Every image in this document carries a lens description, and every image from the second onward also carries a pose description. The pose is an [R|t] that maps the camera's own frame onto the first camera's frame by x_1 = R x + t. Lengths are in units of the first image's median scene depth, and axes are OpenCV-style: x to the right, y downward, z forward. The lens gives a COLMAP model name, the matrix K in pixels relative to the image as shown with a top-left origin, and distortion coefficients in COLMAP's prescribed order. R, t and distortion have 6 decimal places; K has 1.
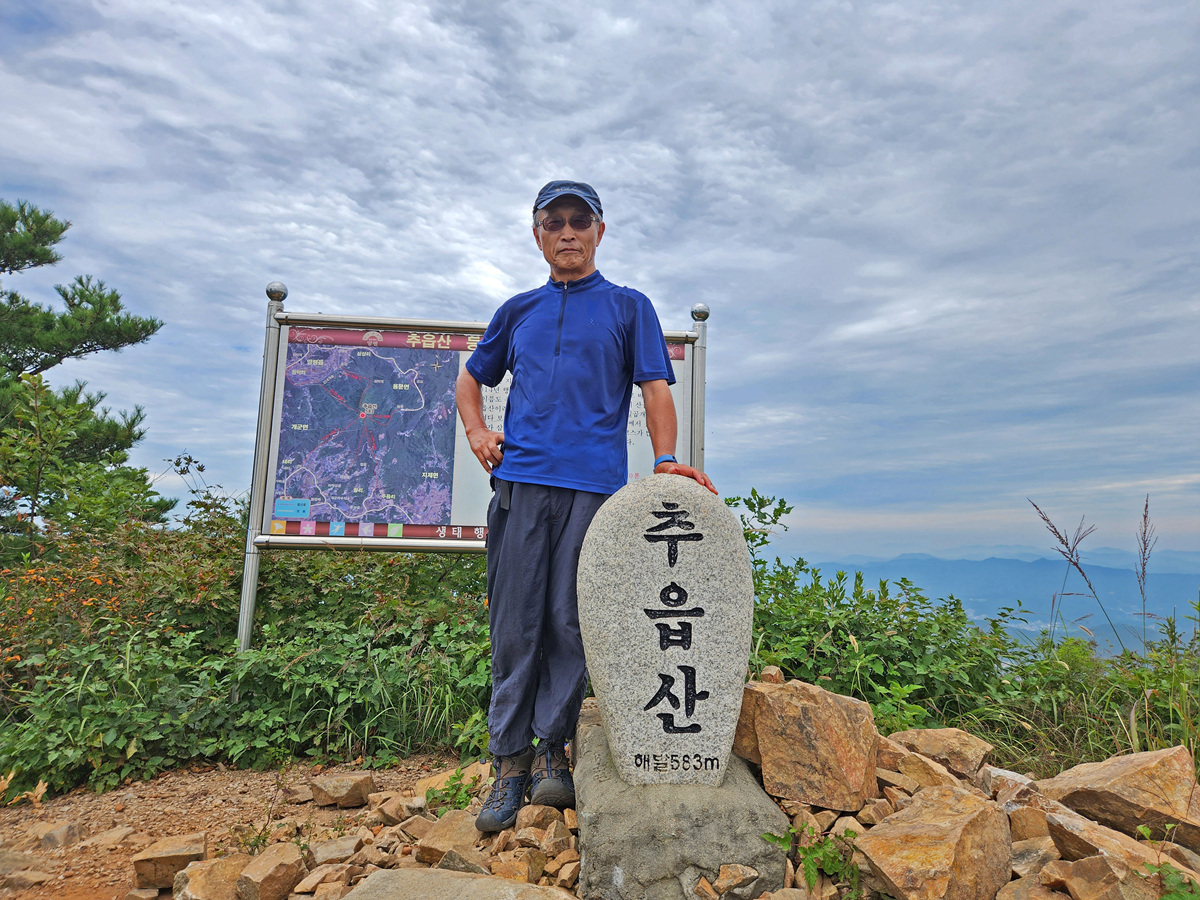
lens RADIAL K [[818.3, 0, 603.6], [0, 818.3, 445.8], [0, 0, 1]] dist [0.076233, -0.067959]
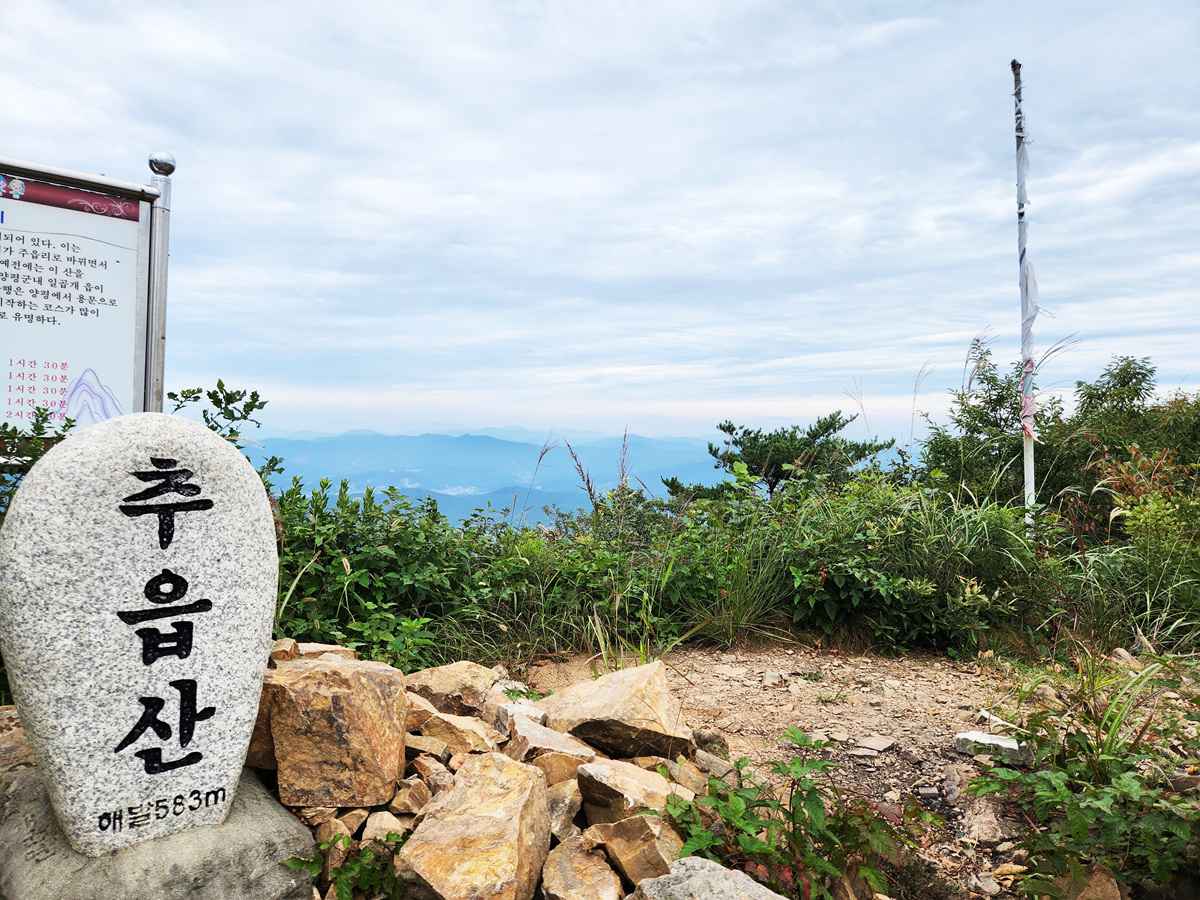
lens RADIAL K [[794.4, 0, 597.0], [0, 794.4, 435.2], [0, 0, 1]] dist [0.070365, -0.060099]
pose [[0.798582, 0.006265, 0.601854, -0.020534], [-0.089203, 0.990135, 0.108053, -0.031046], [-0.595239, -0.139976, 0.791263, 0.117993]]
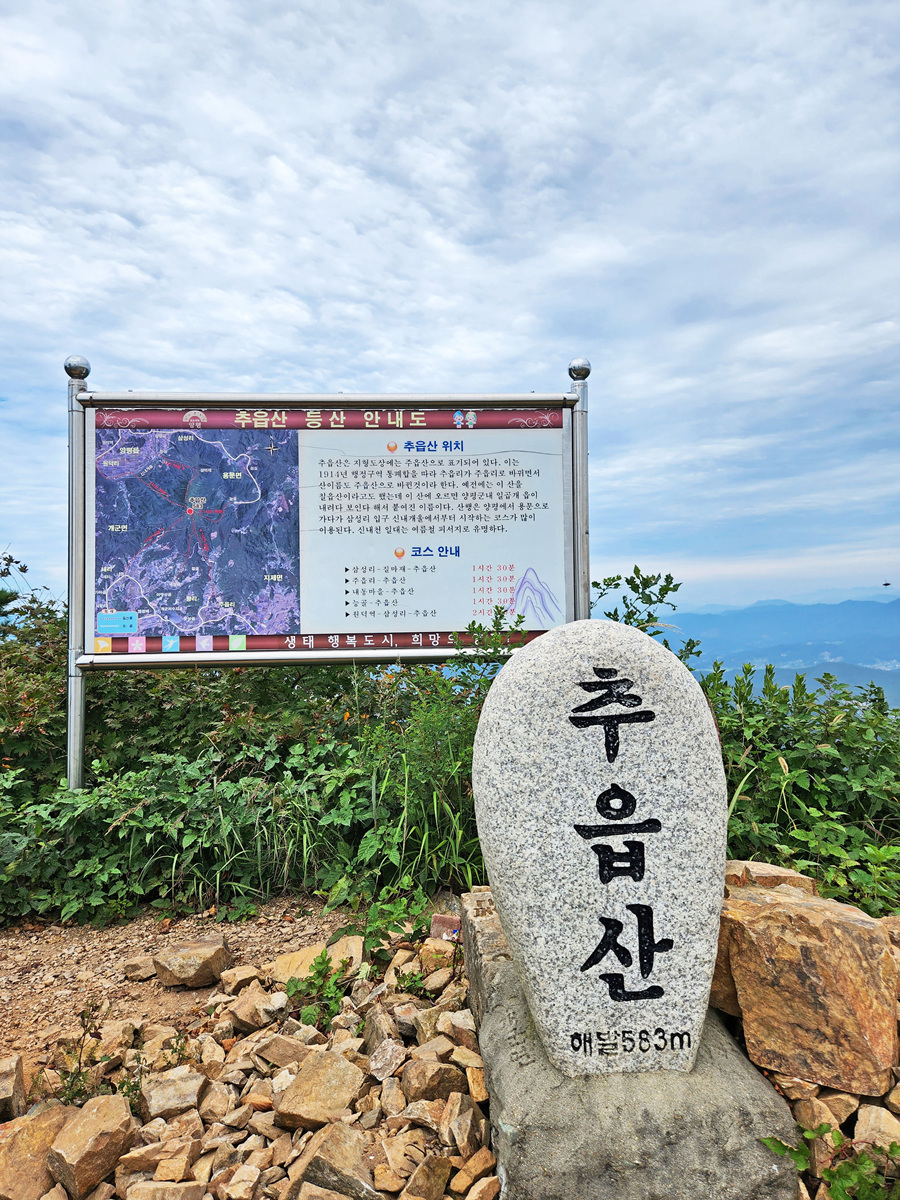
lens RADIAL K [[818.3, 0, 450.2], [0, 818.3, 594.0], [0, 0, 1]] dist [0.076233, -0.067959]
pose [[0.999023, -0.042881, -0.010680, -0.020038], [0.043778, 0.993314, 0.106823, -0.037276], [0.006027, -0.107186, 0.994221, 0.167004]]
